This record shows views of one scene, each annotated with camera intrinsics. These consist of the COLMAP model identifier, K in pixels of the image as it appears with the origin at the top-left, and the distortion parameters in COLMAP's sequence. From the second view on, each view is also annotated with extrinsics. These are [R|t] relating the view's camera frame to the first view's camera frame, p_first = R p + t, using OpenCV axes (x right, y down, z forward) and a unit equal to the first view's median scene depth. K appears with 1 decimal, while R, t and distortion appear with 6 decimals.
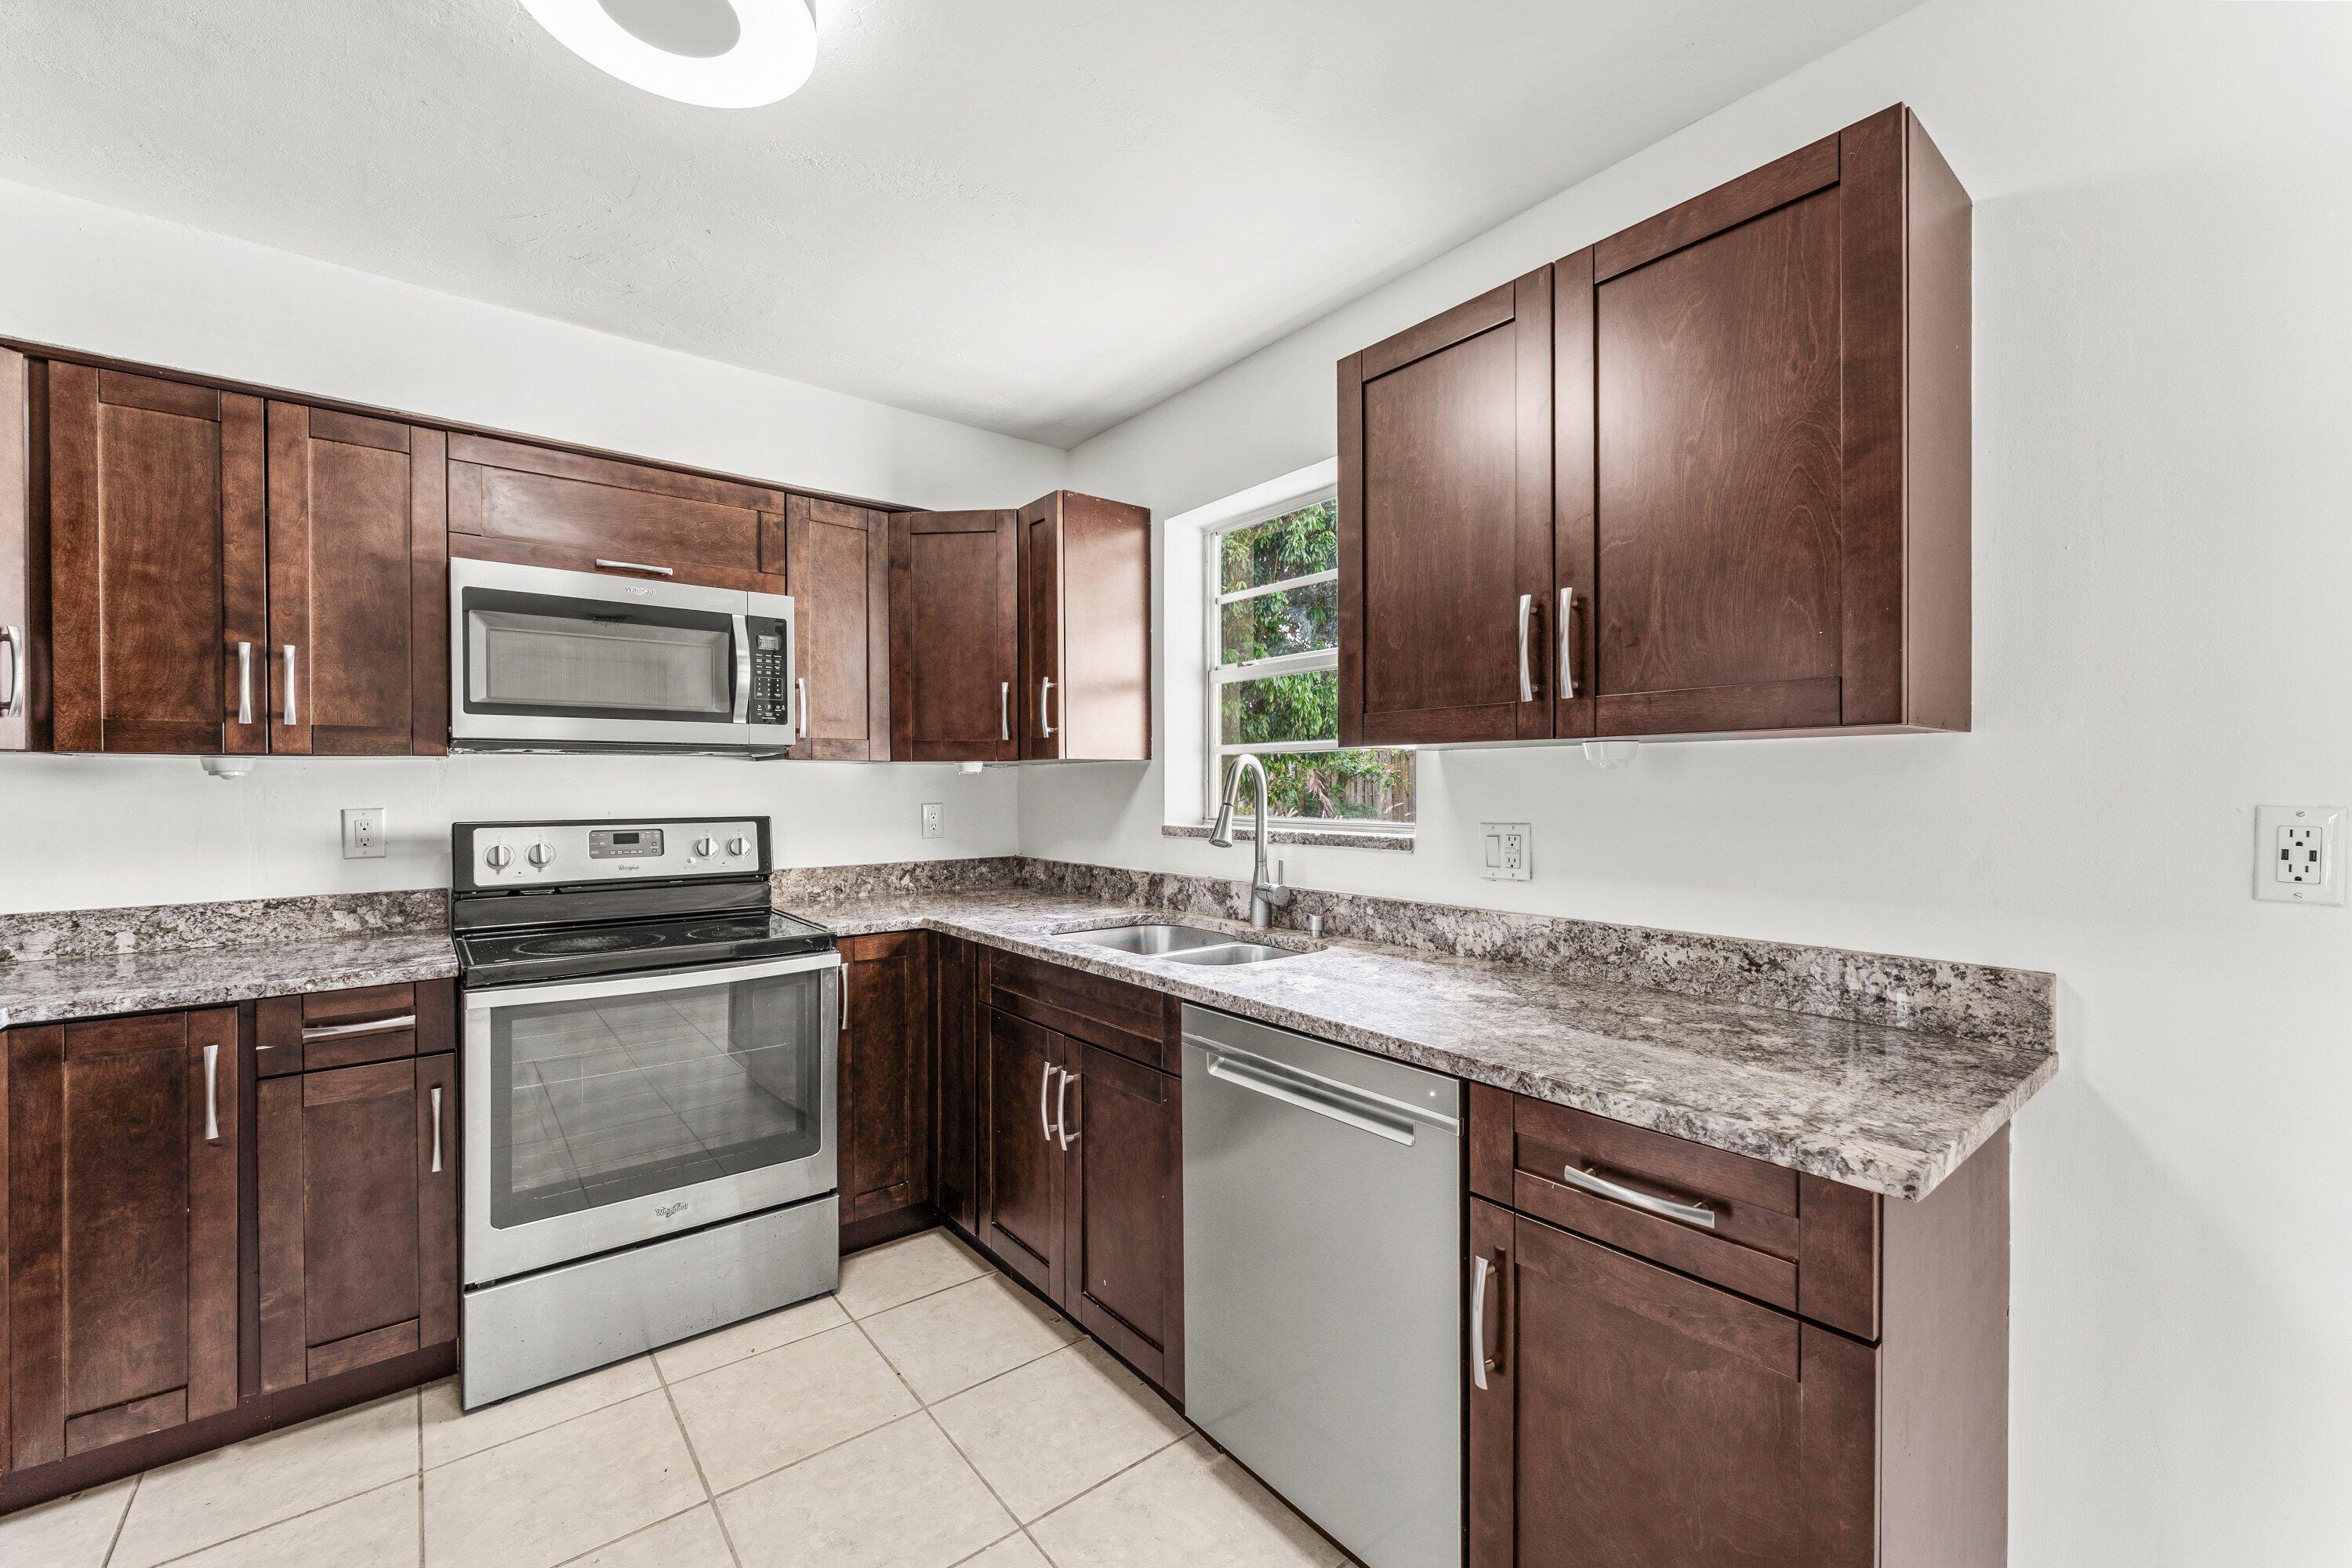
lens RADIAL K [[956.8, 0, 1195.6], [0, 956.8, 790.6], [0, 0, 1]] dist [-0.003267, -0.000153]
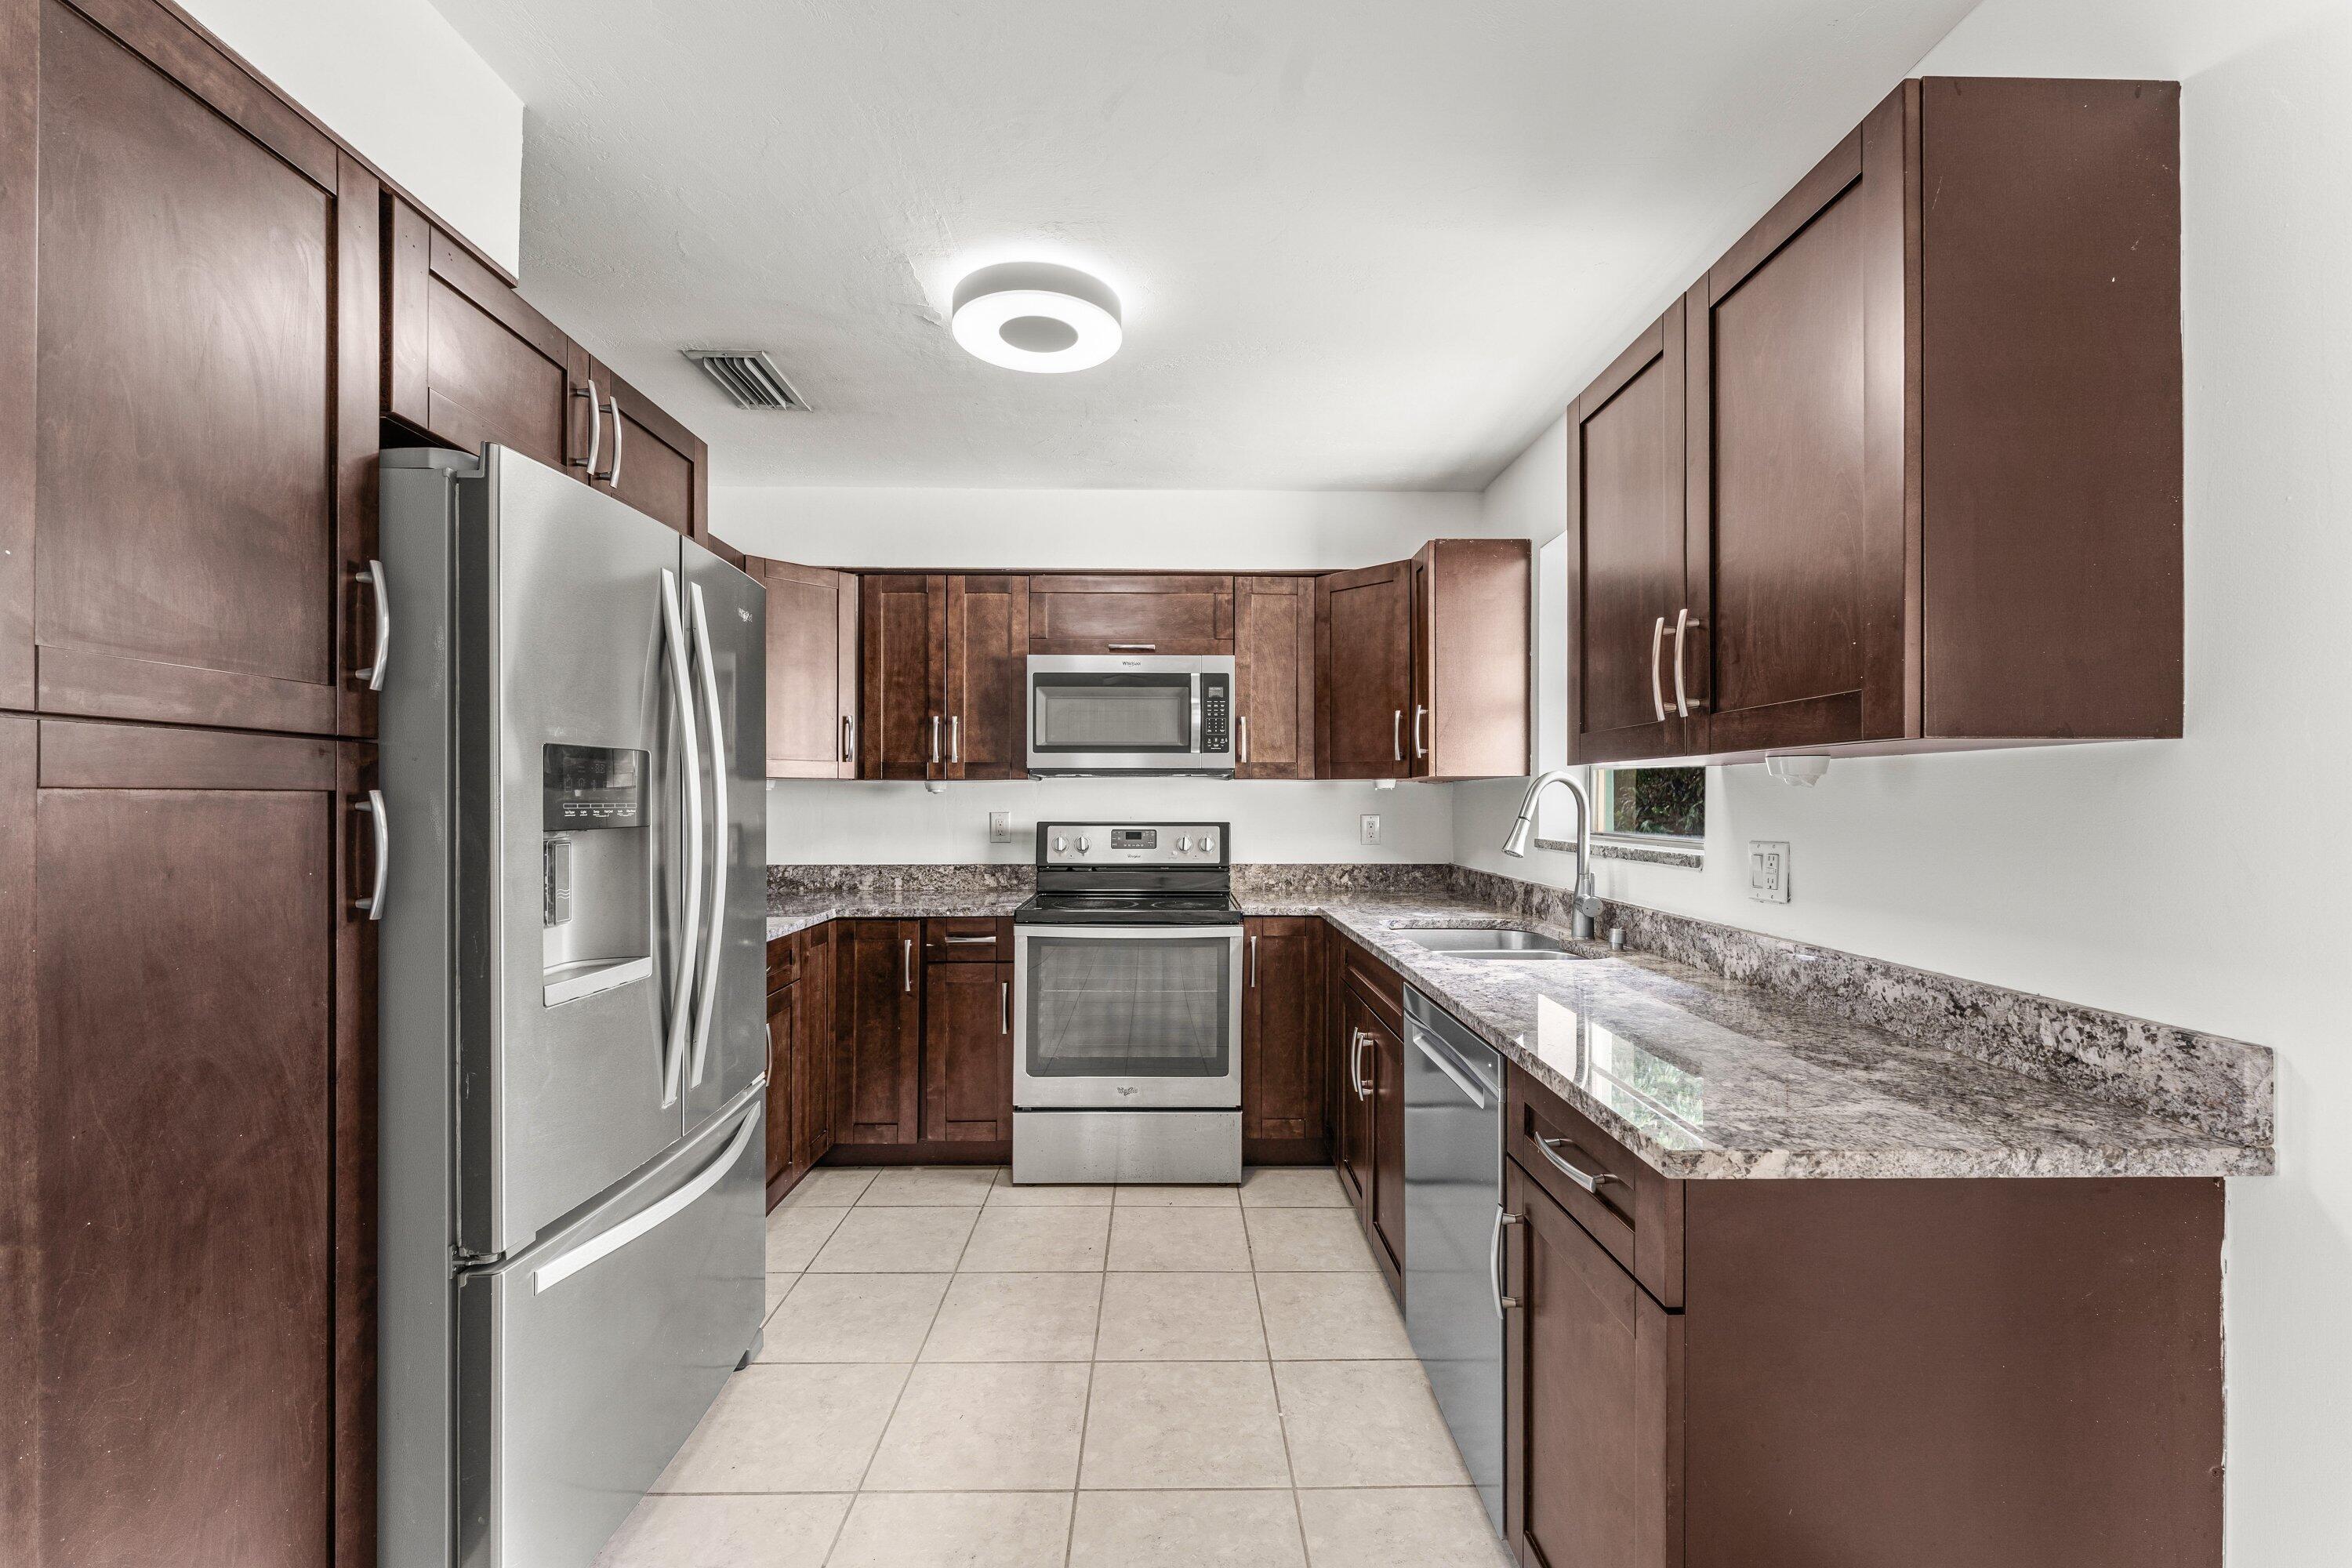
lens RADIAL K [[956.8, 0, 1174.9], [0, 956.8, 796.5], [0, 0, 1]] dist [-0.003267, -0.000153]
pose [[0.782212, 0.002351, -0.623008, 0.428289], [-0.007954, 0.999949, -0.006212, 0.000001], [0.622961, 0.009814, 0.782191, -0.099036]]
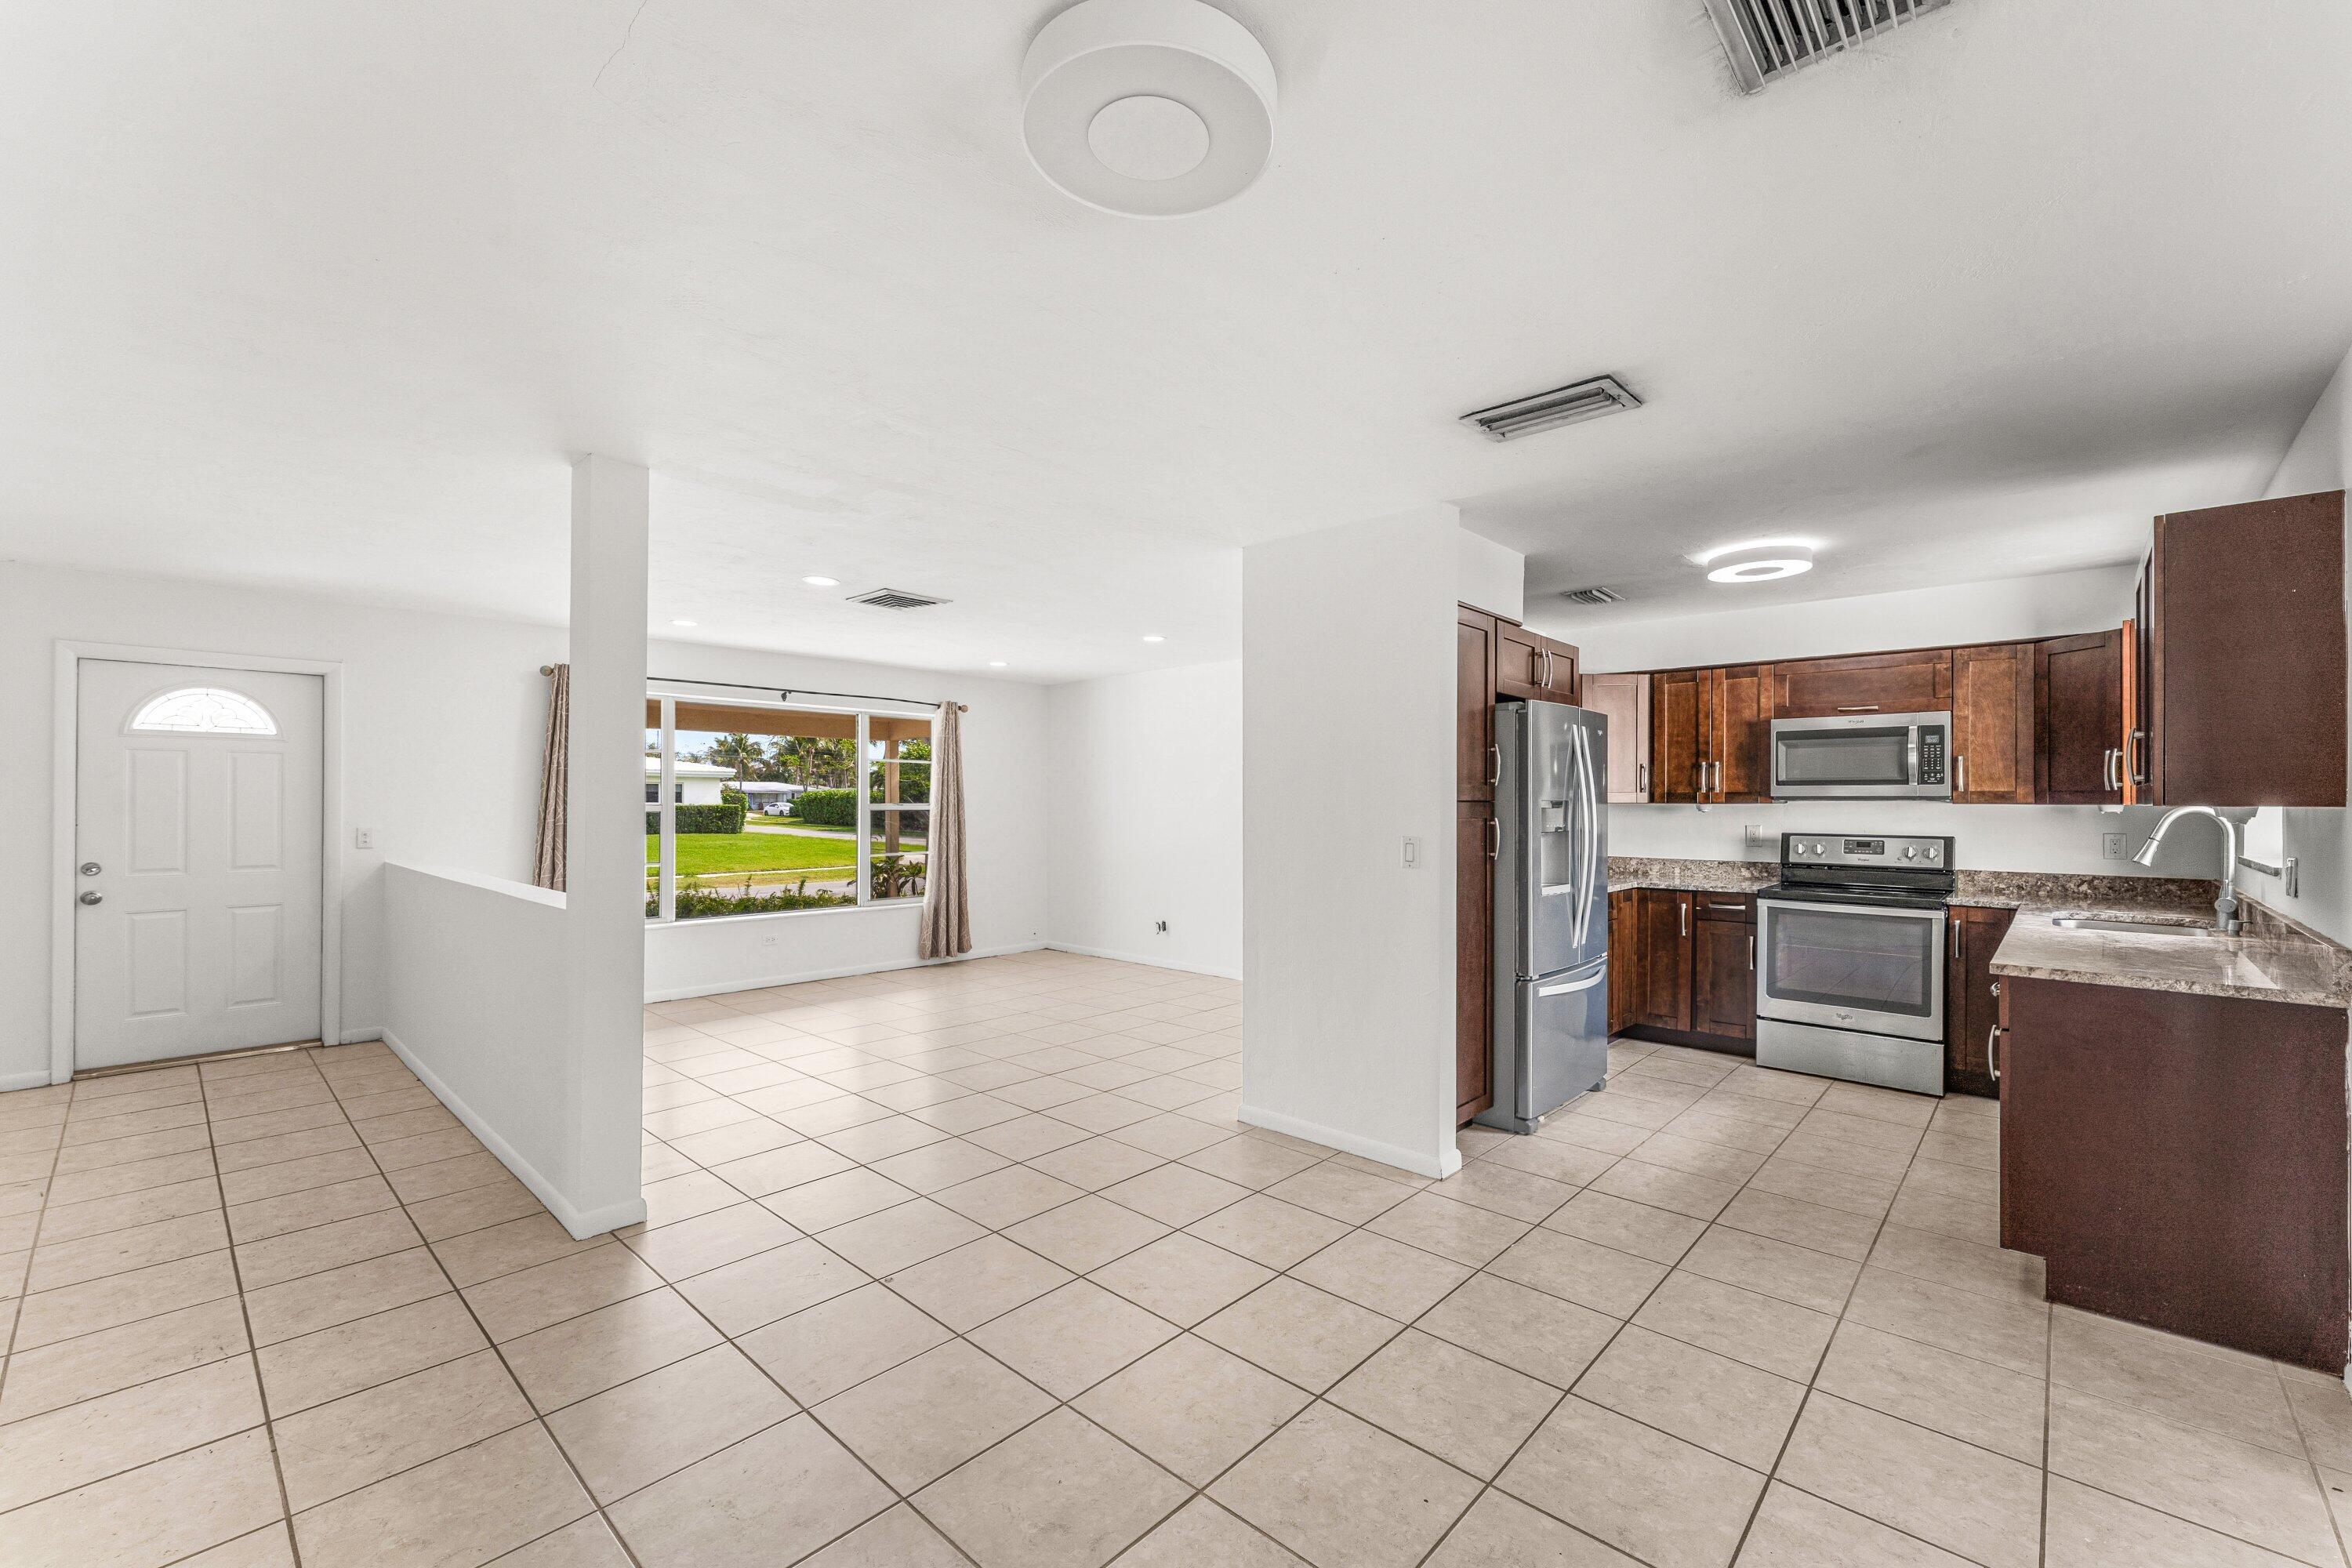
lens RADIAL K [[956.8, 0, 1186.8], [0, 956.8, 797.4], [0, 0, 1]] dist [-0.003267, -0.000153]
pose [[0.143492, 0.000062, -0.989651, 1.412689], [-0.011477, 0.999933, -0.001602, -0.033726], [0.989585, 0.011588, 0.143483, -0.802191]]
